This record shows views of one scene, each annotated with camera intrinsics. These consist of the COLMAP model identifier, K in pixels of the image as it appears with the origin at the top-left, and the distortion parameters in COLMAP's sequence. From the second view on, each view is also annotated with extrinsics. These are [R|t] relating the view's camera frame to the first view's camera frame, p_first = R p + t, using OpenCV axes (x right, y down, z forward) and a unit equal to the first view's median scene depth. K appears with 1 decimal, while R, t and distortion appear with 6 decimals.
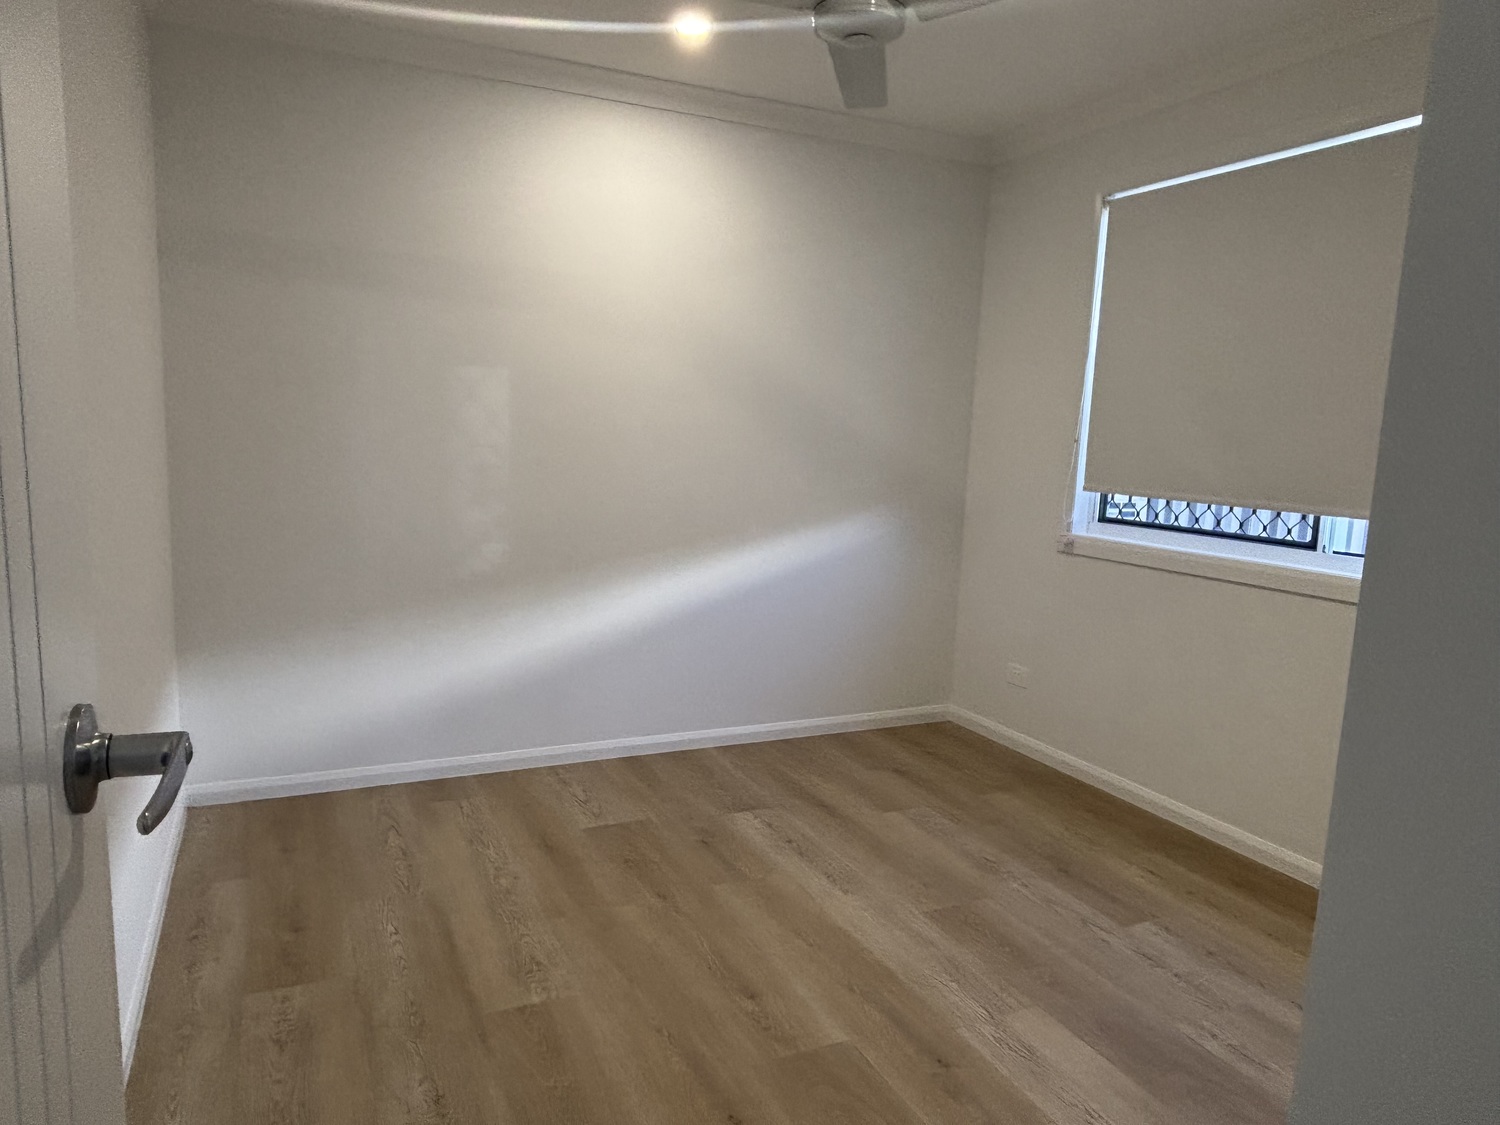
lens RADIAL K [[984.7, 0, 750.0], [0, 984.7, 562.5], [0, 0, 1]] dist [0.197403, -0.000185]
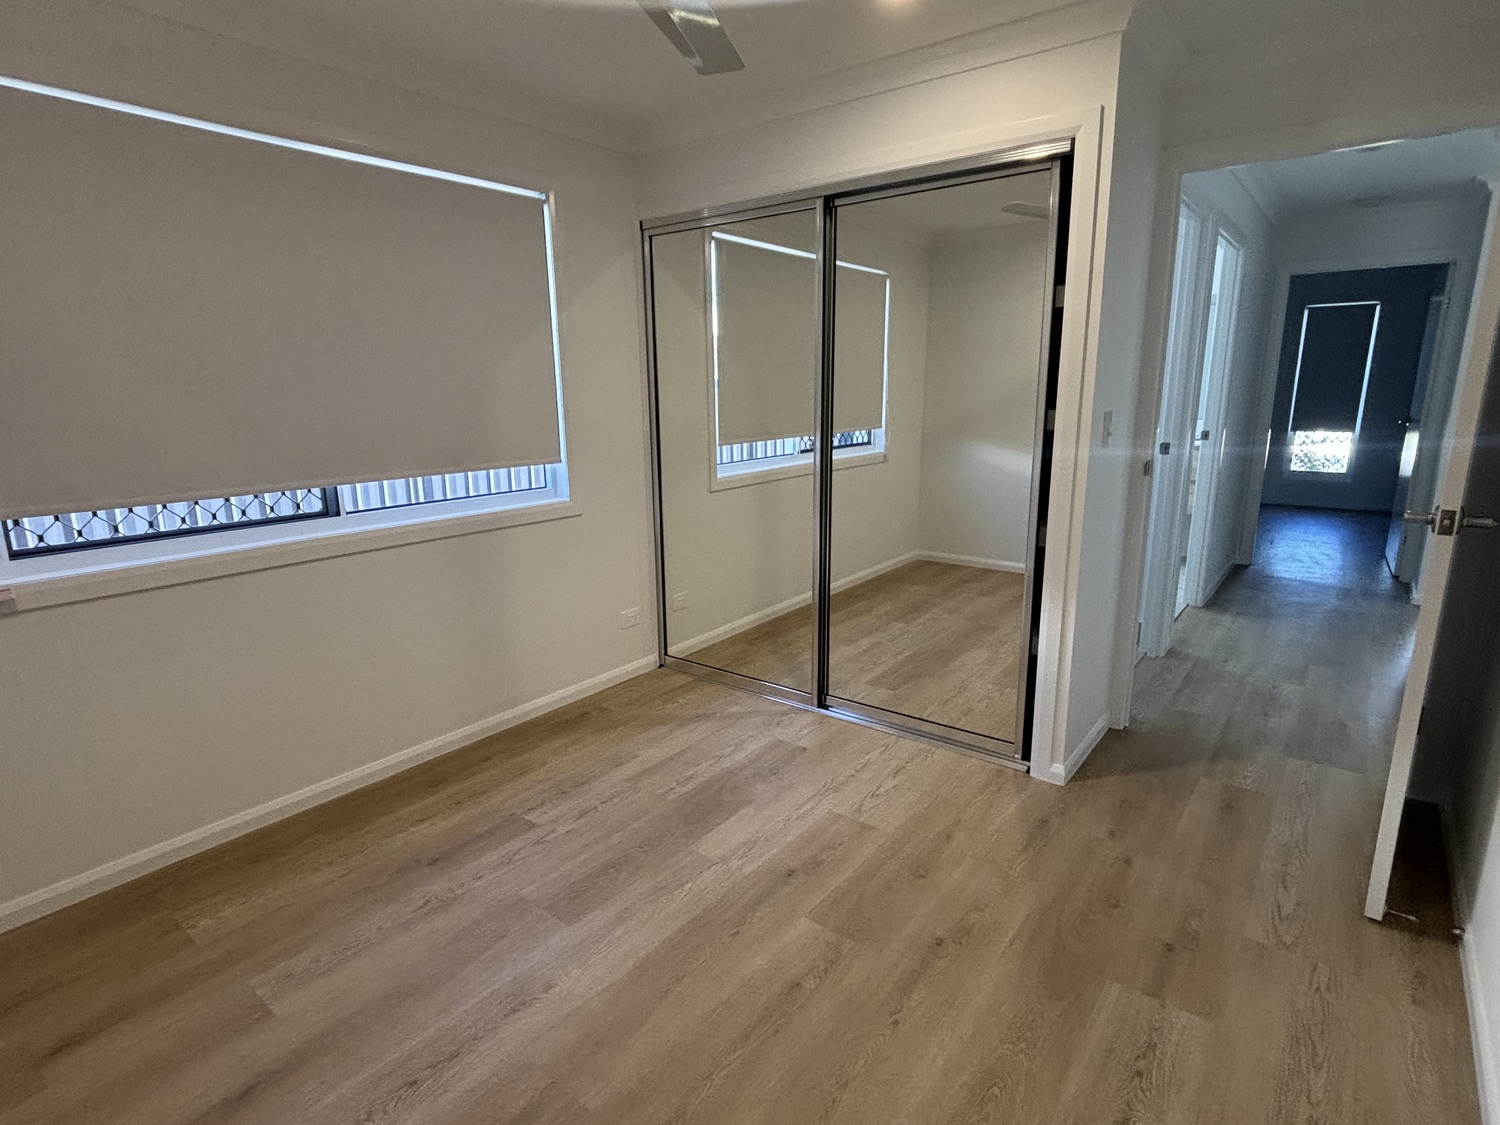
lens RADIAL K [[800.6, 0, 750.0], [0, 800.6, 562.5], [0, 0, 1]] dist [-0.081096, 0.038582]
pose [[-0.437411, -0.208537, 0.874748, -0.452564], [0.145848, 0.943410, 0.297836, -0.162030], [-0.887355, 0.257857, -0.382244, 0.985197]]
